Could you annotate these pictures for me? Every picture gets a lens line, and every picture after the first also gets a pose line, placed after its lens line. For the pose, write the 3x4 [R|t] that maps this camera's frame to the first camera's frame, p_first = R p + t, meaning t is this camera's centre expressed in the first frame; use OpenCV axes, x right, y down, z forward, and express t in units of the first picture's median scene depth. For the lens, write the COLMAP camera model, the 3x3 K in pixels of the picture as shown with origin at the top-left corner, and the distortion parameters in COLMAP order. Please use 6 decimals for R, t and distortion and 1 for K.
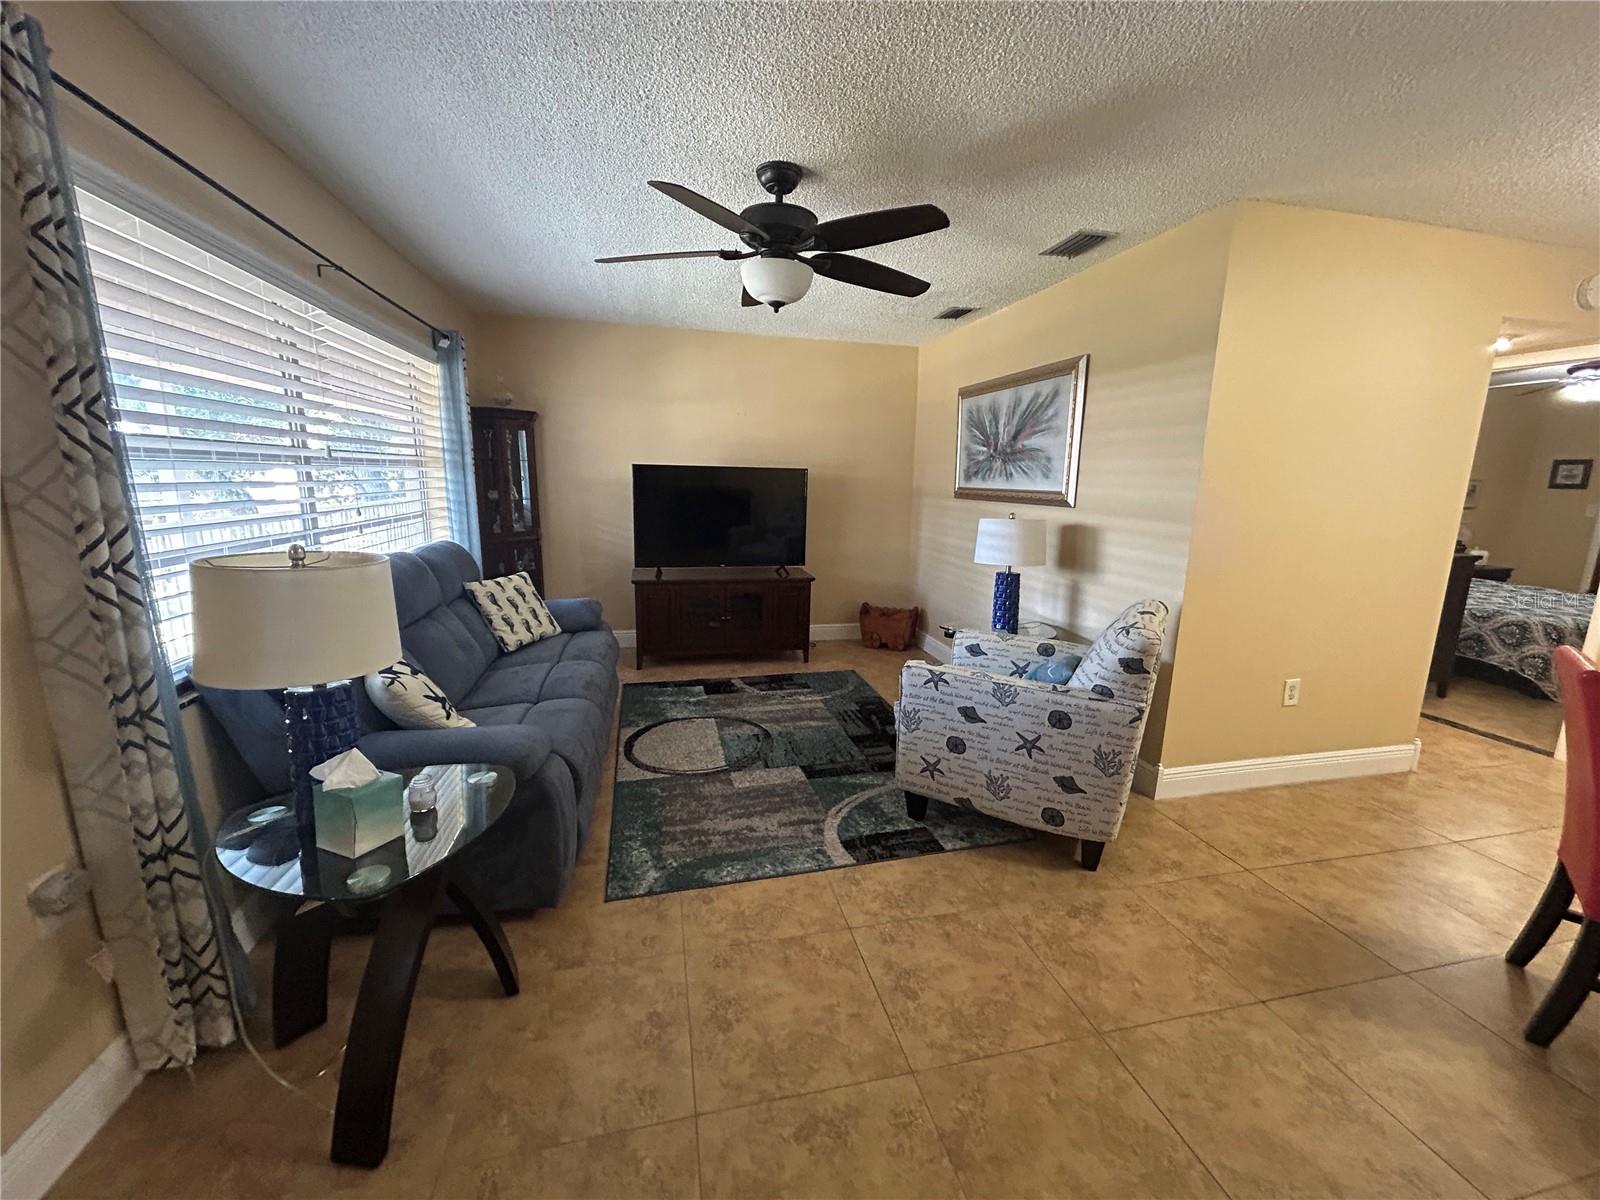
lens RADIAL K [[645.7, 0, 803.1], [0, 645.7, 596.2], [0, 0, 1]] dist [0.000708, 0.000803]
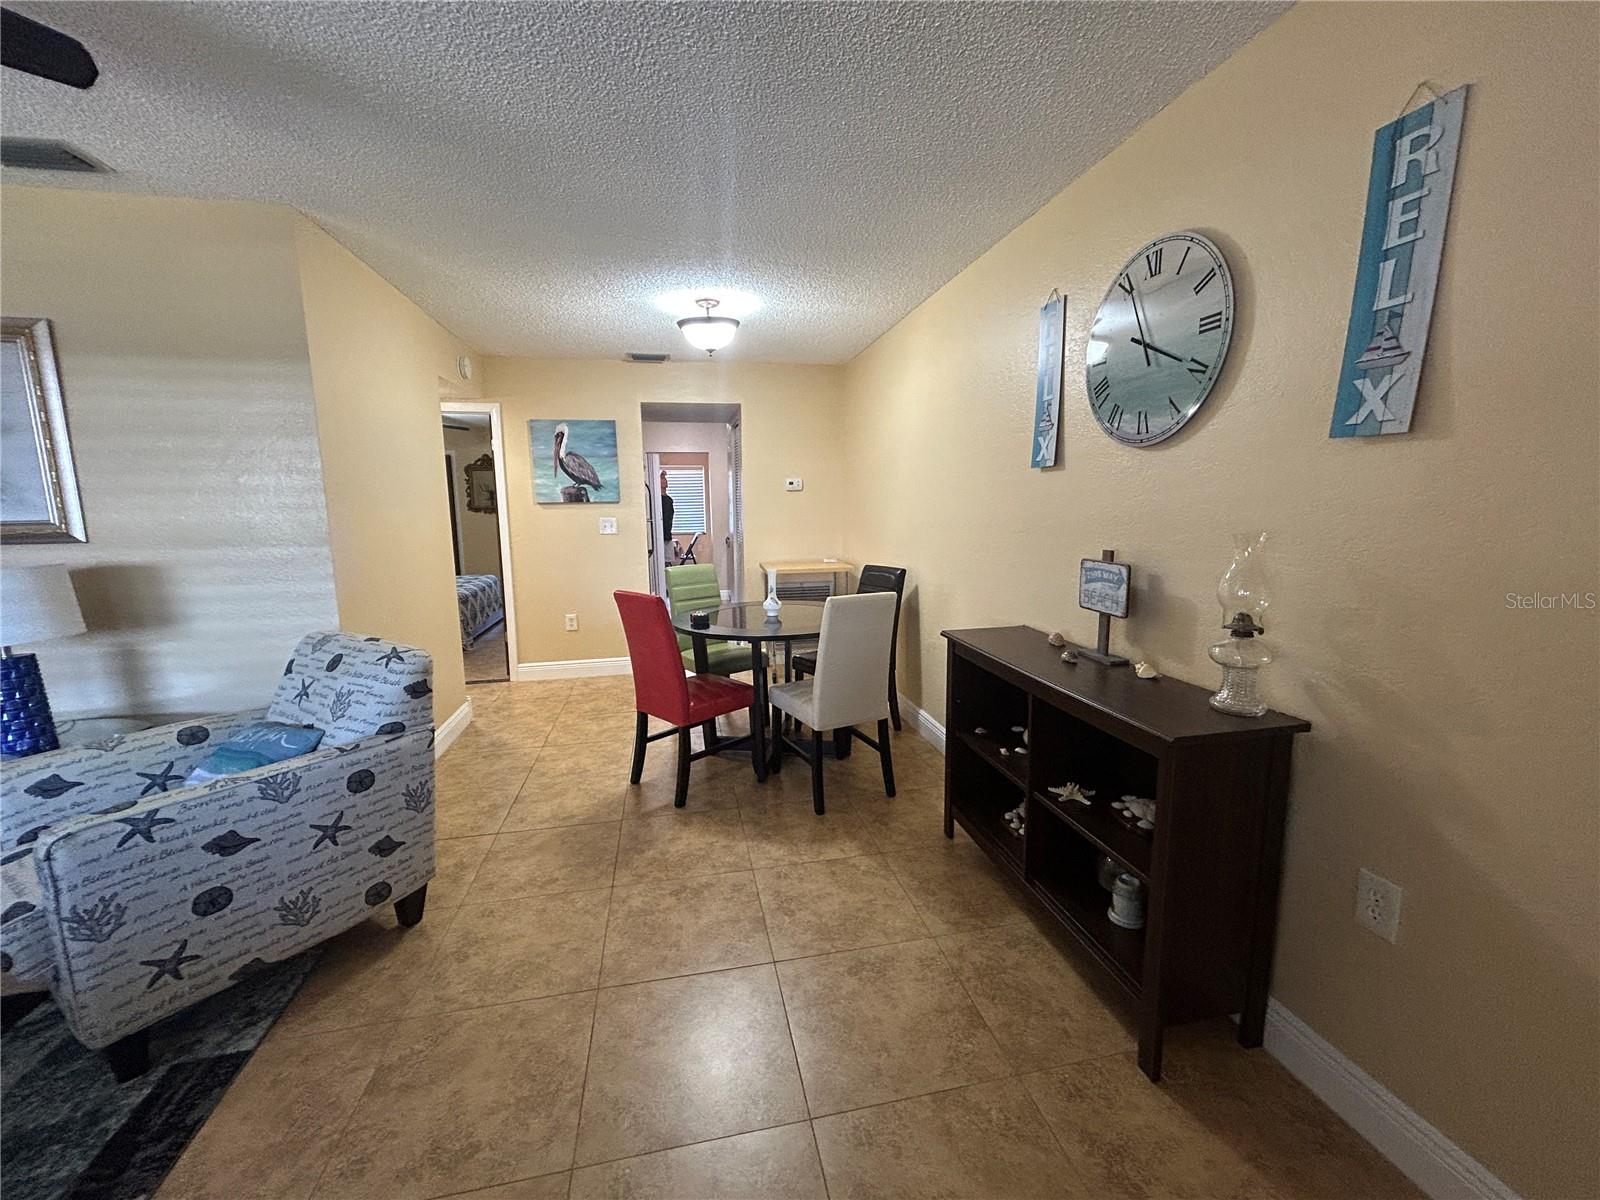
lens RADIAL K [[645.7, 0, 803.1], [0, 645.7, 596.2], [0, 0, 1]] dist [0.000708, 0.000803]
pose [[0.025514, -0.167043, 0.985619, -0.297668], [0.196017, 0.967637, 0.158921, -0.049889], [-0.980269, 0.189143, 0.057431, 0.263949]]
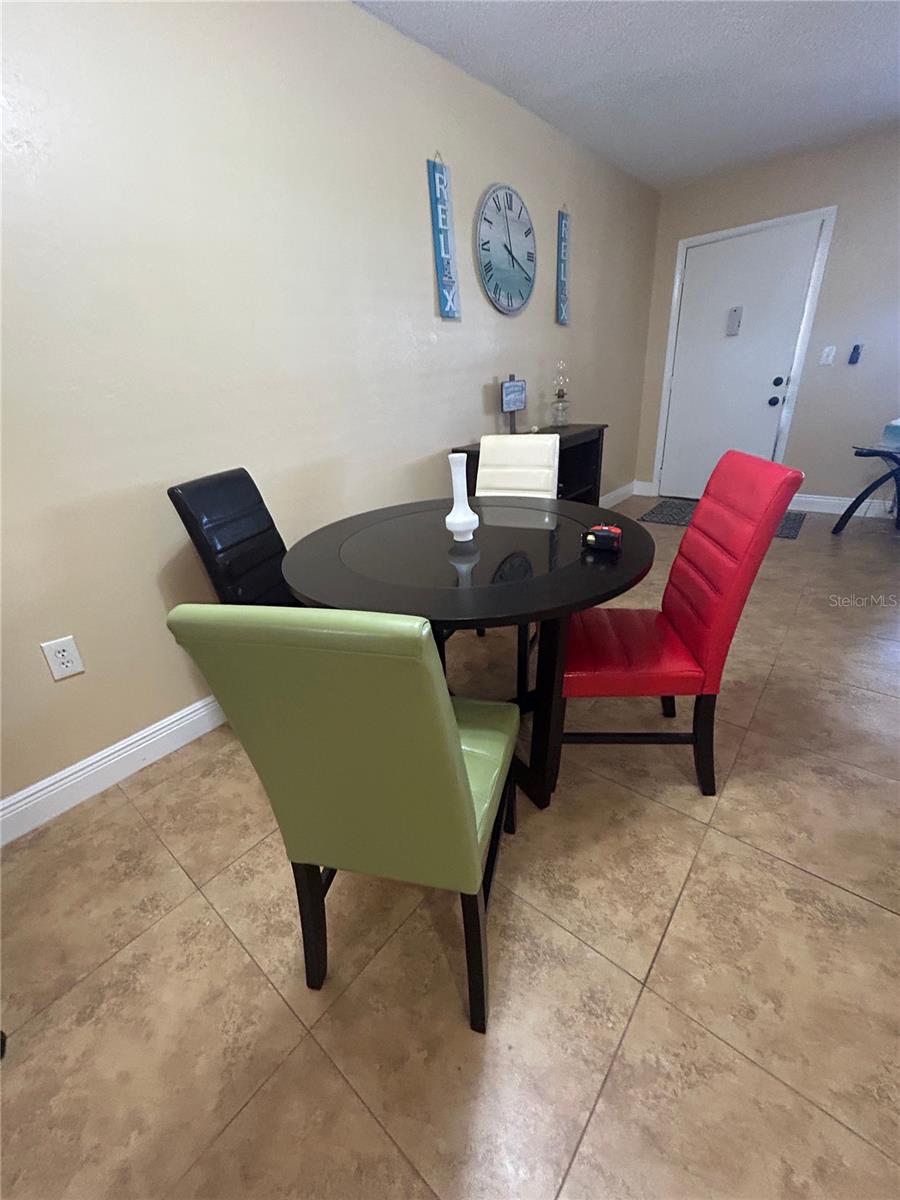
lens RADIAL K [[484.3, 0, 449.5], [0, 484.3, 601.6], [0, 0, 1]] dist [0.000708, 0.000803]
pose [[-0.800006, 0.278717, -0.531326, 1.181510], [-0.058177, 0.845348, 0.531039, -0.045758], [0.597165, 0.455746, -0.660068, 0.754892]]
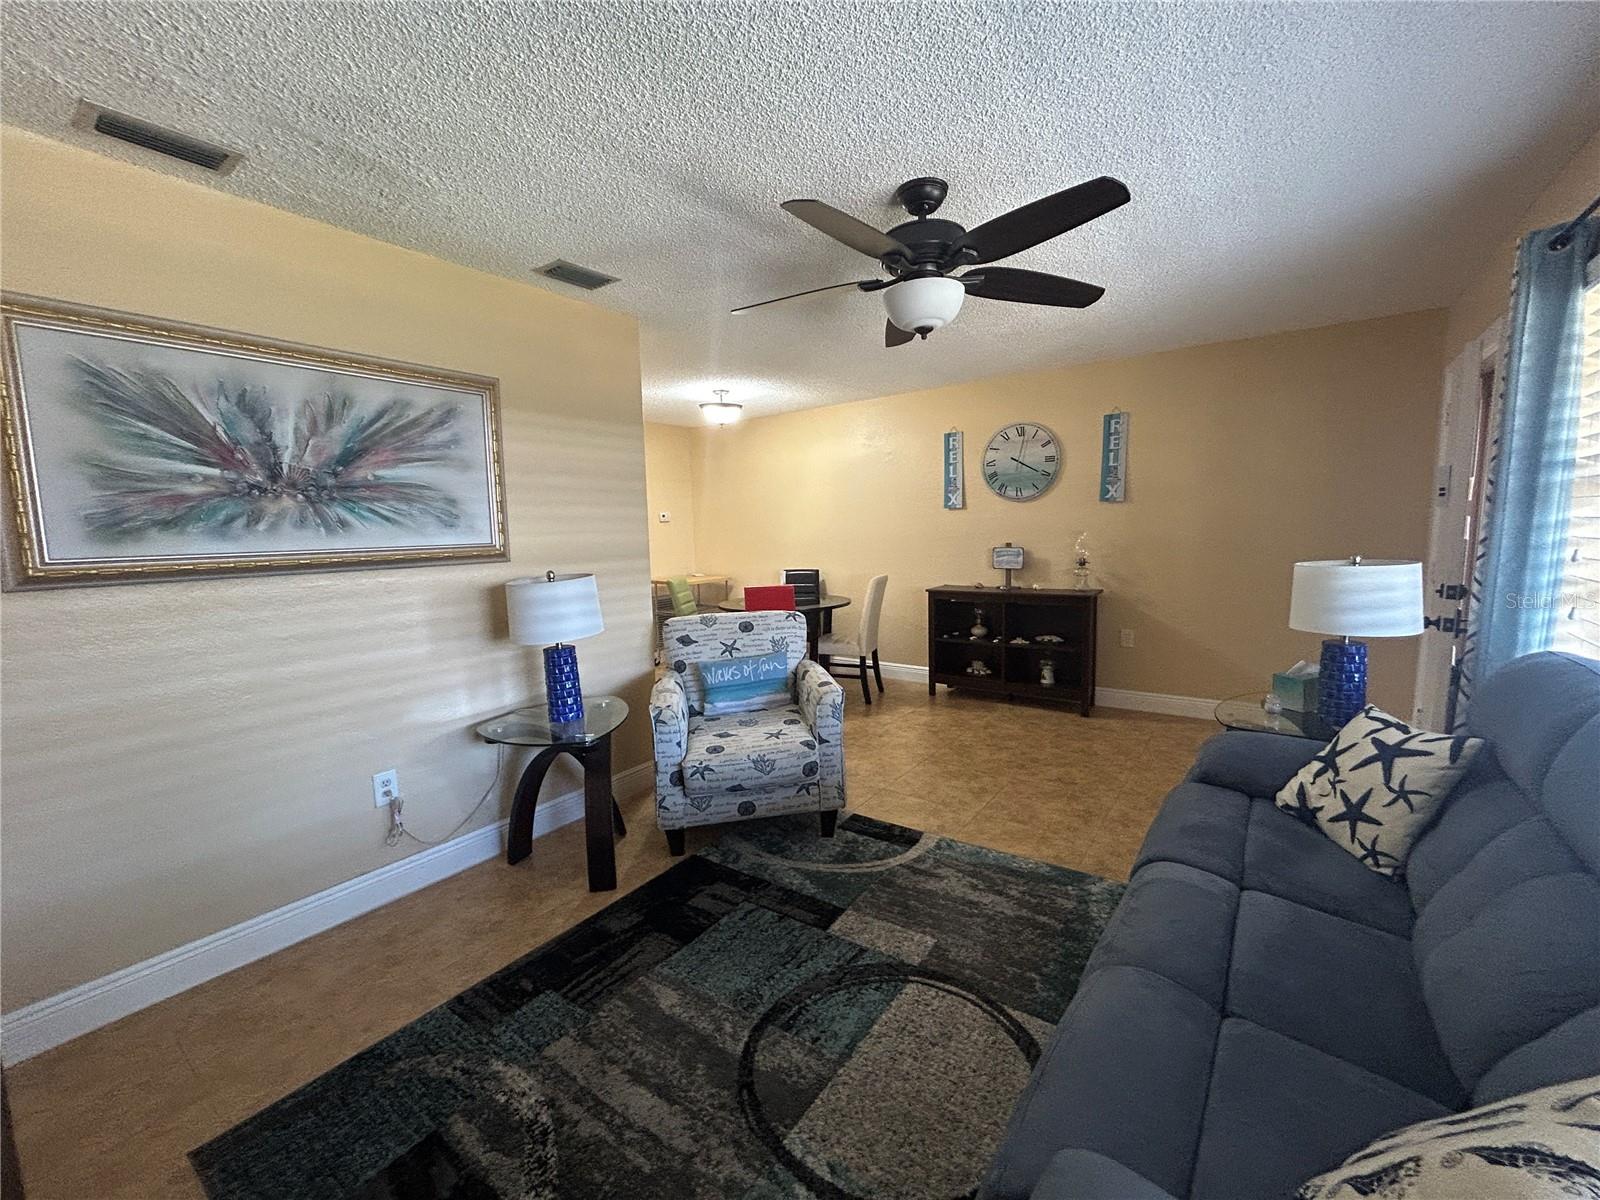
lens RADIAL K [[645.7, 0, 803.1], [0, 645.7, 596.2], [0, 0, 1]] dist [0.000708, 0.000803]
pose [[-0.654100, -0.086905, 0.751399, -0.529773], [0.149649, 0.958875, 0.241171, -0.281745], [-0.741457, 0.270196, -0.614195, 1.473303]]
